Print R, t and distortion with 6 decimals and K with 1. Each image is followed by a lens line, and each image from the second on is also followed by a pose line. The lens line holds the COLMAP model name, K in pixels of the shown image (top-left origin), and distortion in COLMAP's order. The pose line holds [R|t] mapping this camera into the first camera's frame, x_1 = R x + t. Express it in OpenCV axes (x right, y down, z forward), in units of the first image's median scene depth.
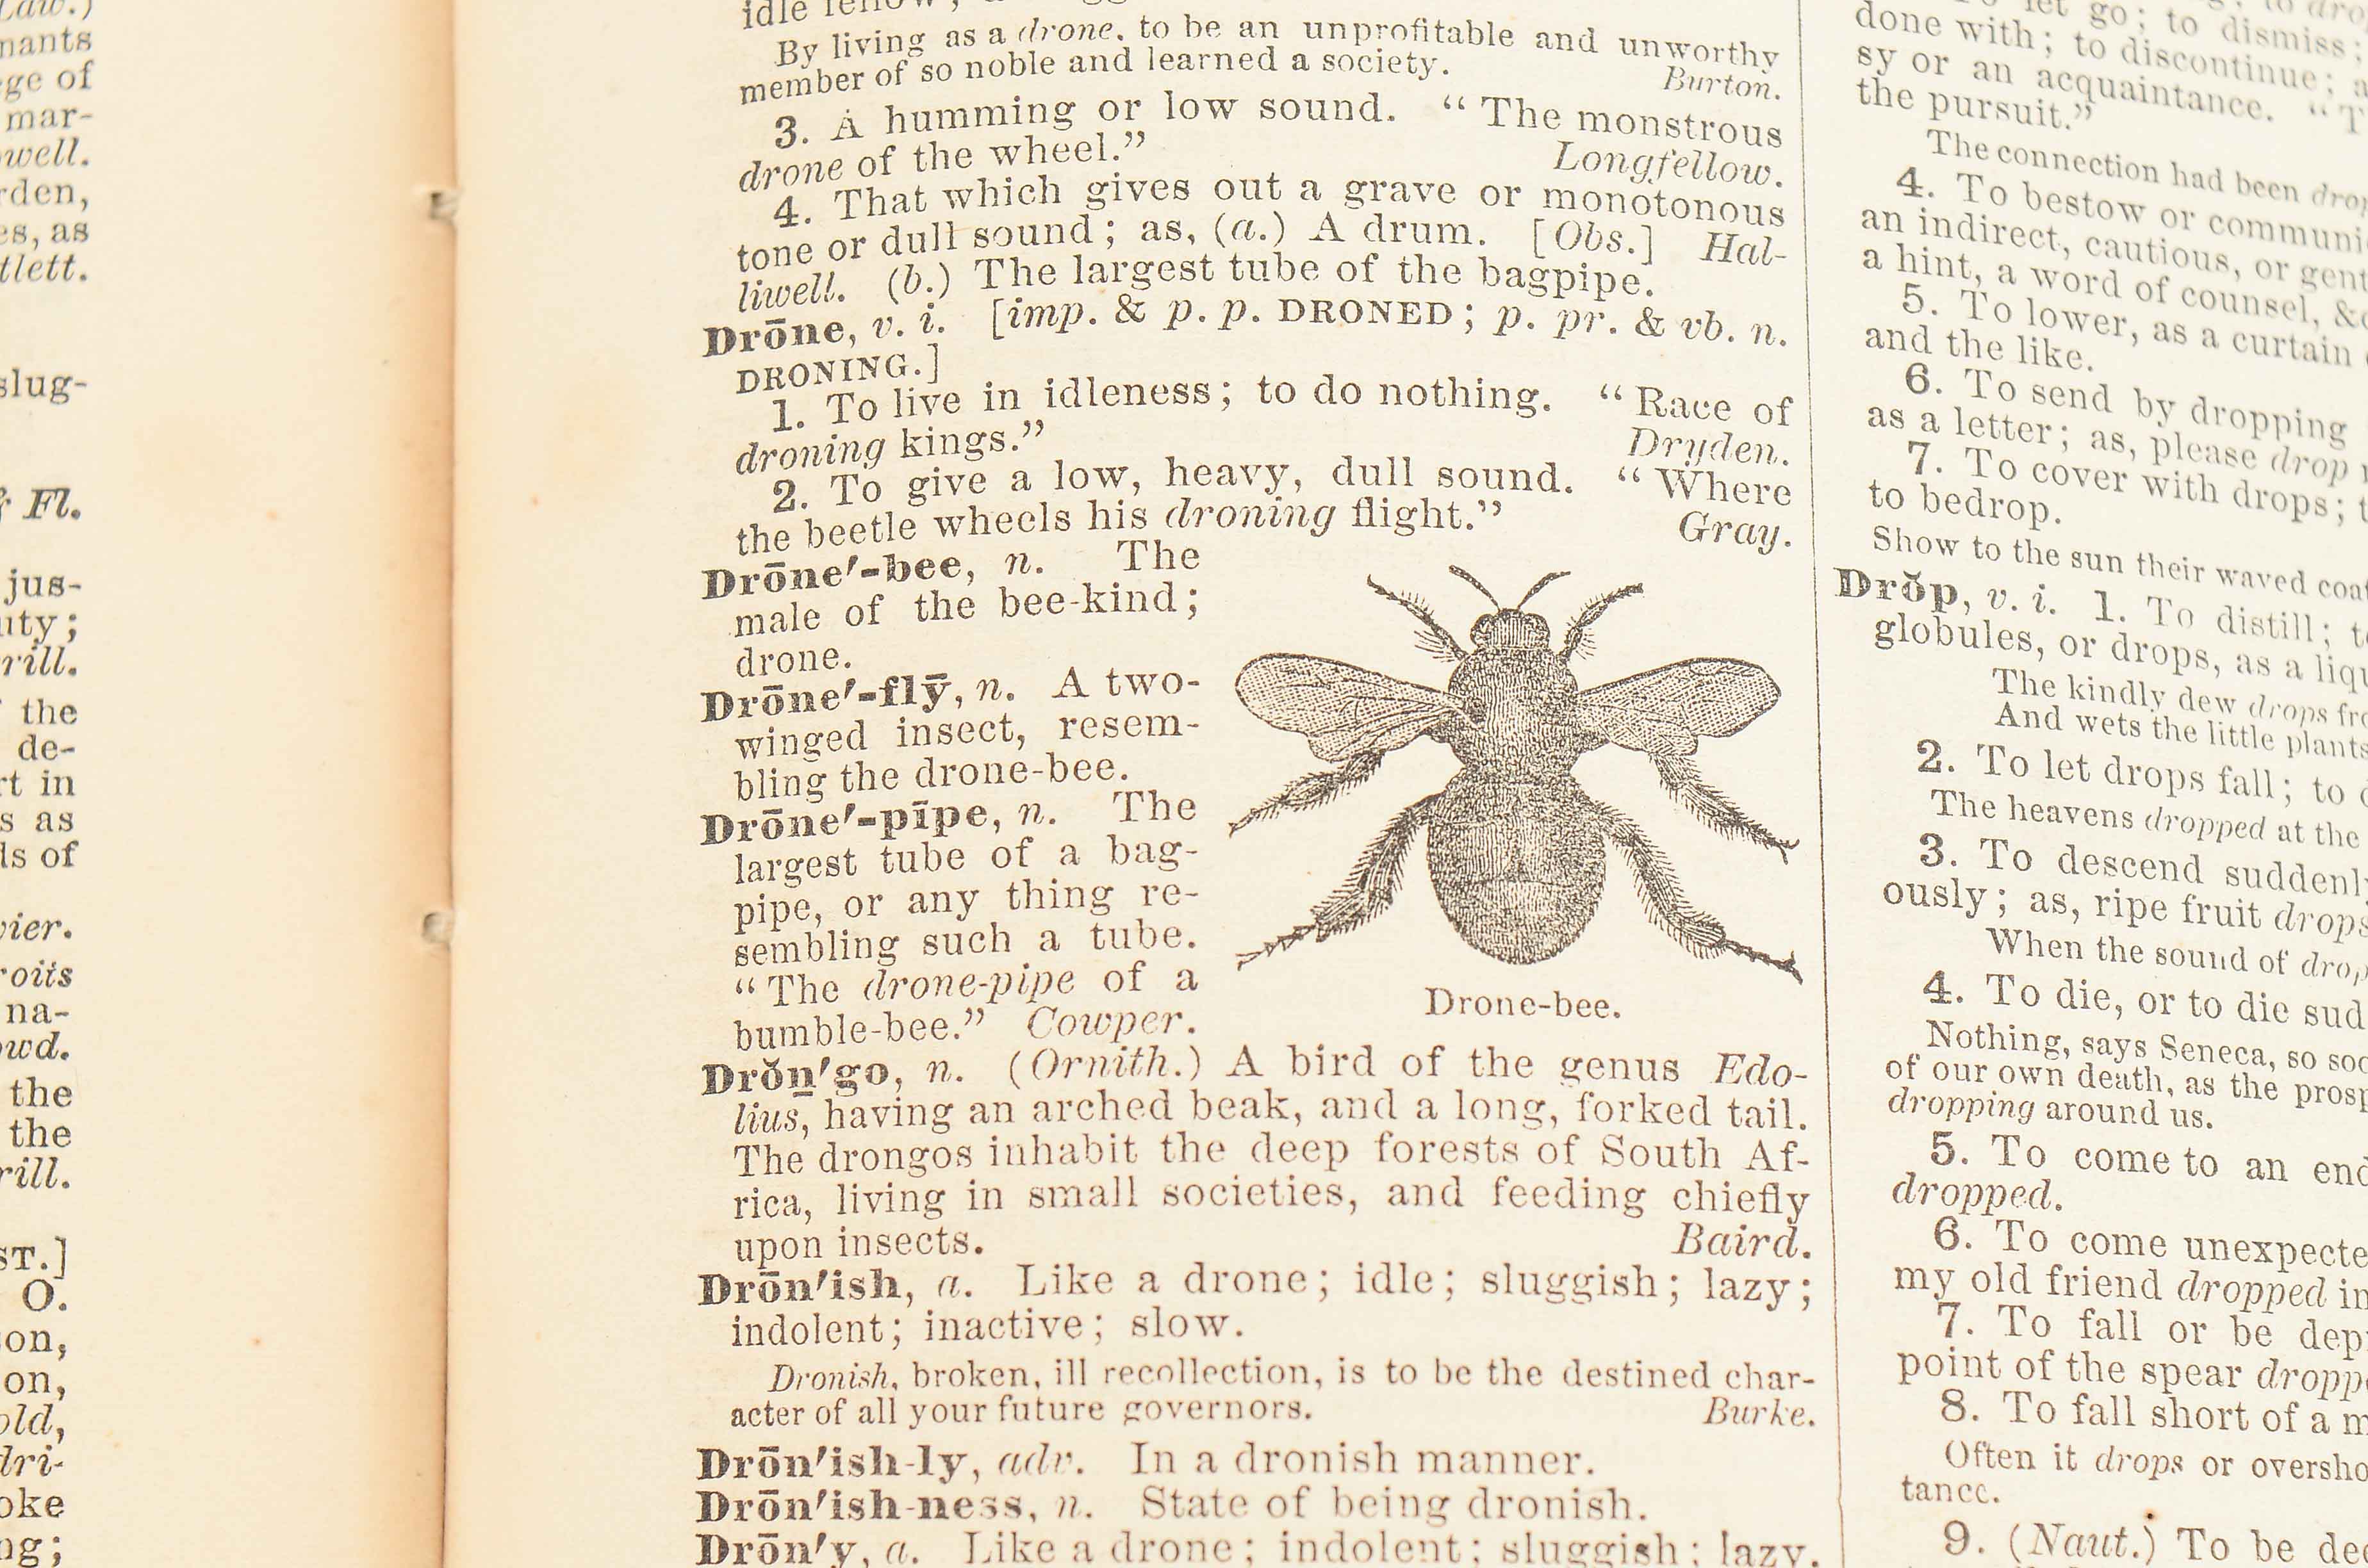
lens RADIAL K [[5543.5, 0, 1185.9], [0, 5543.5, 788.0], [0, 0, 1]] dist [0.092267, 0.000000]
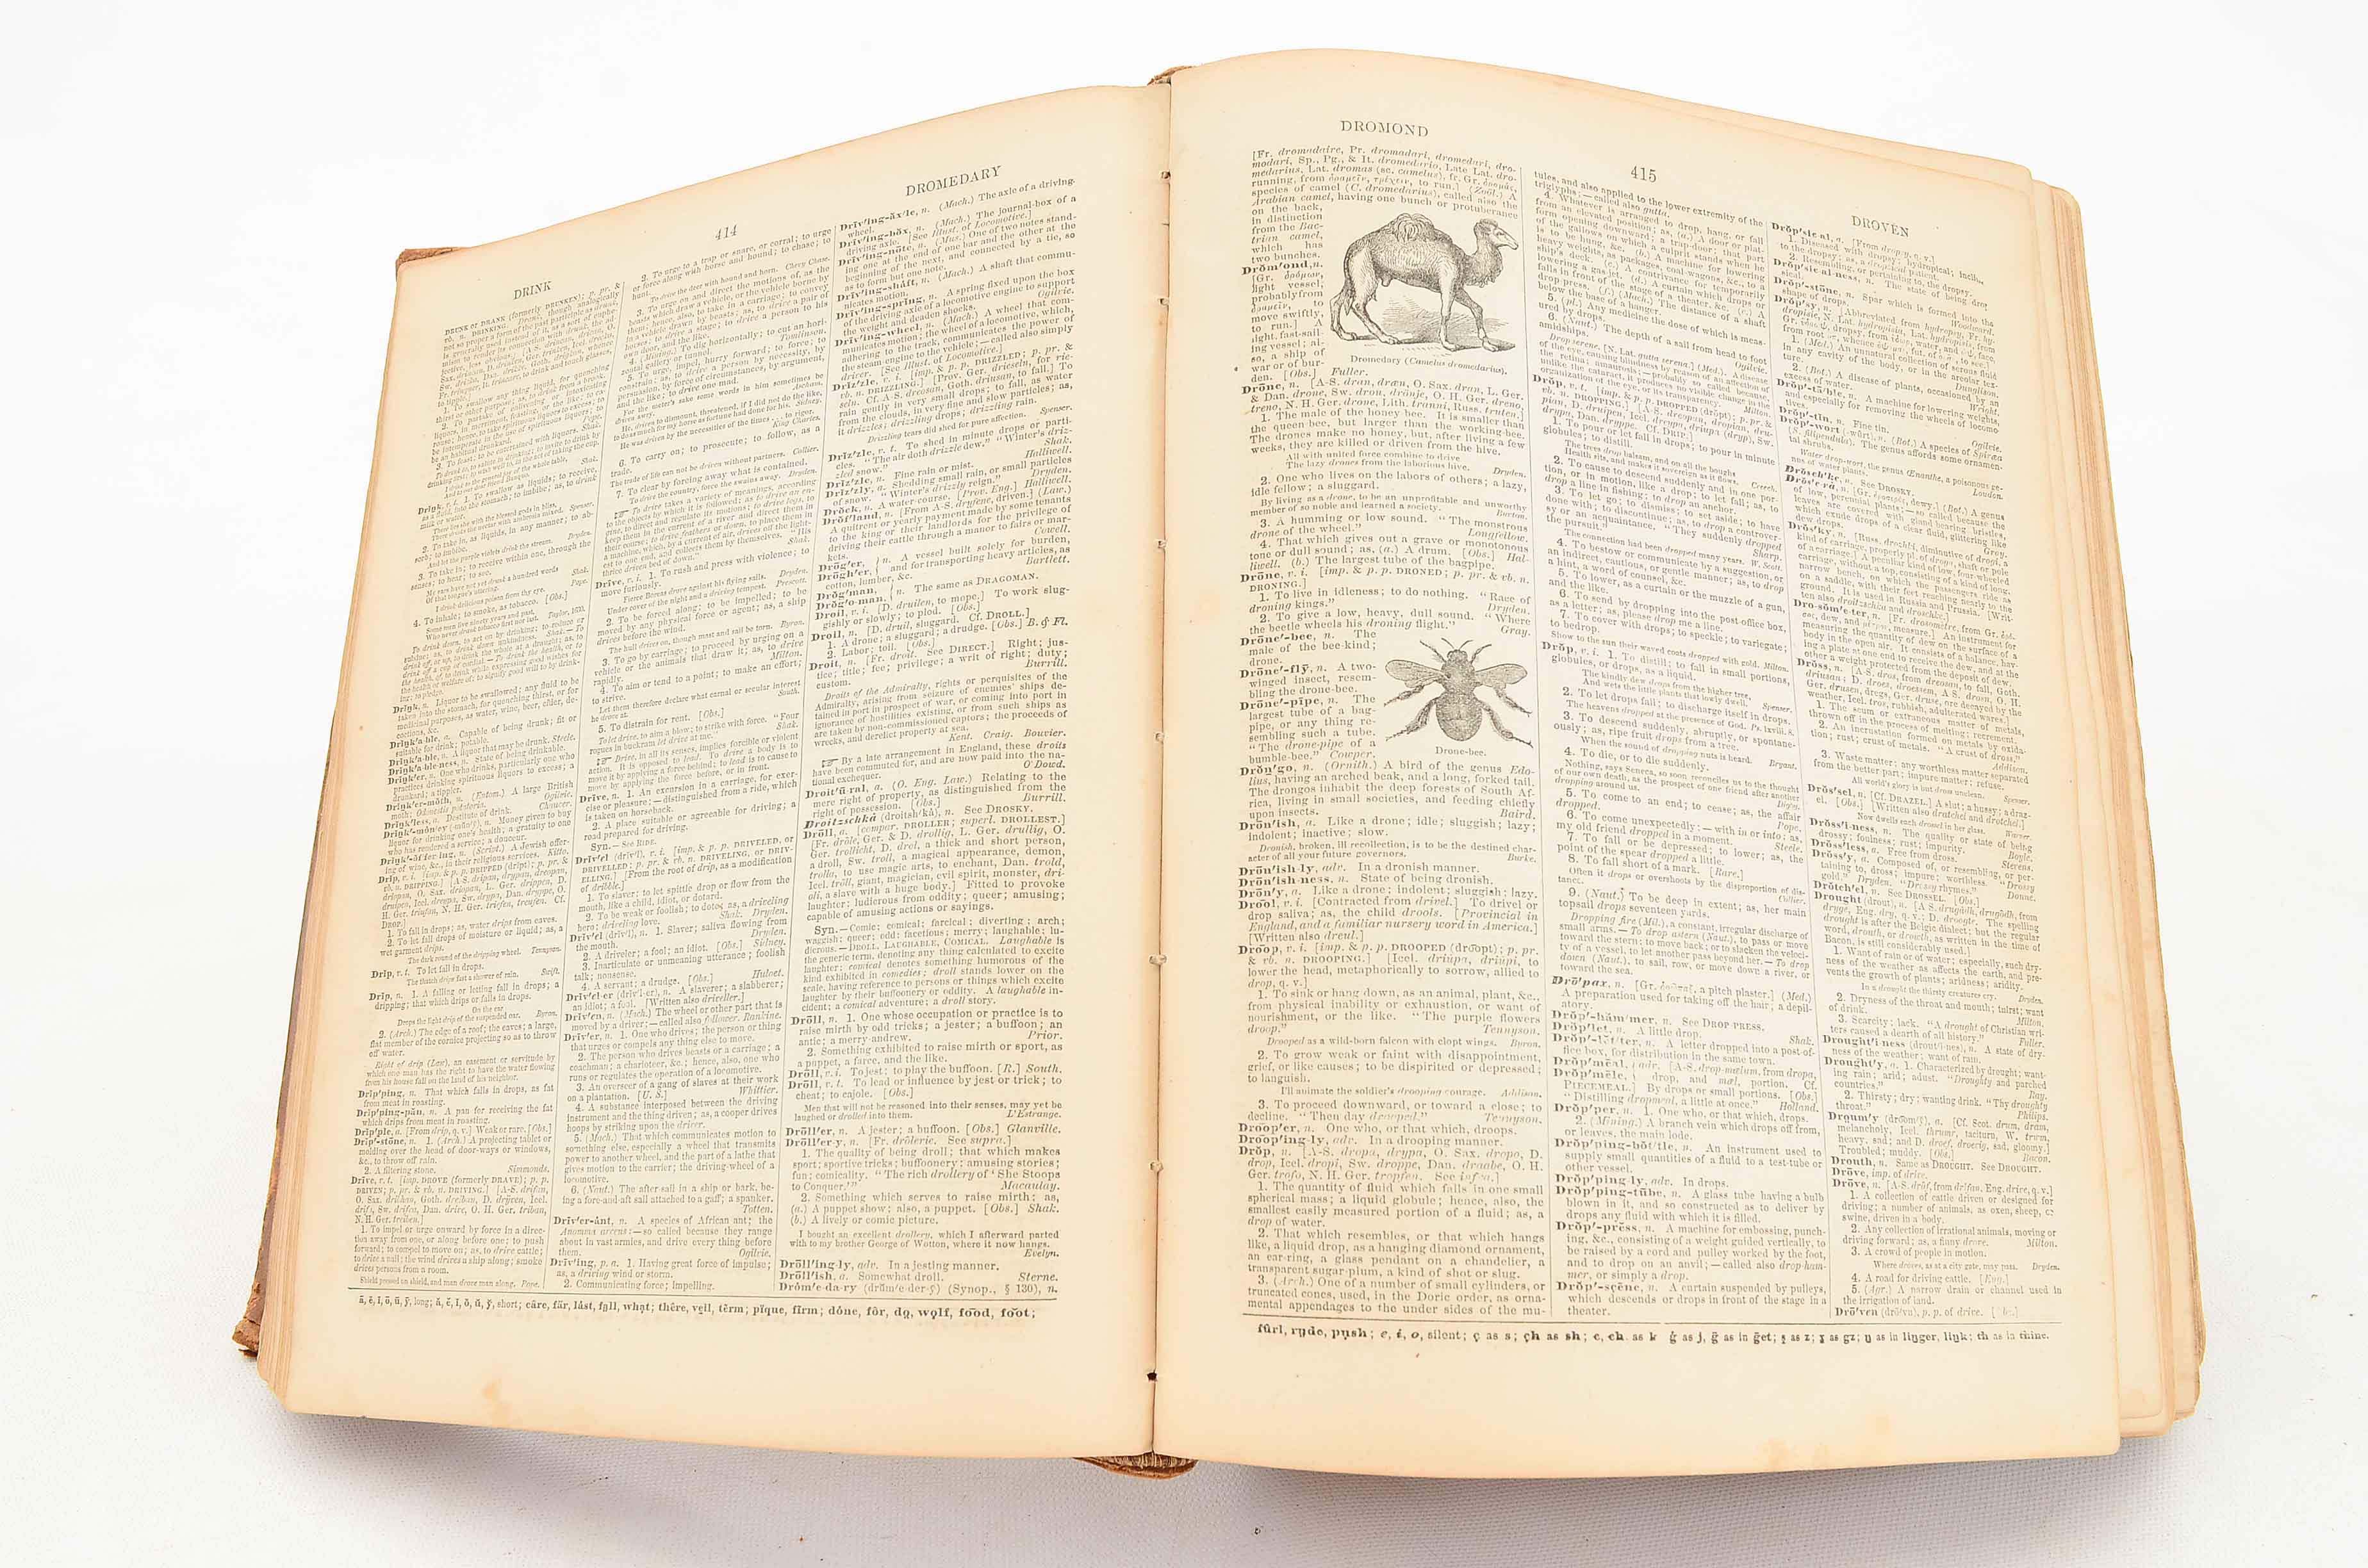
lens RADIAL K [[2110.5, 0, 1179.1], [0, 2110.5, 775.6], [0, 0, 1]] dist [-0.002319, 0.002849]
pose [[0.999839, 0.016858, -0.006220, -0.120713], [-0.017030, 0.999443, -0.028710, 0.098111], [0.005733, 0.028811, 0.999568, -0.441534]]
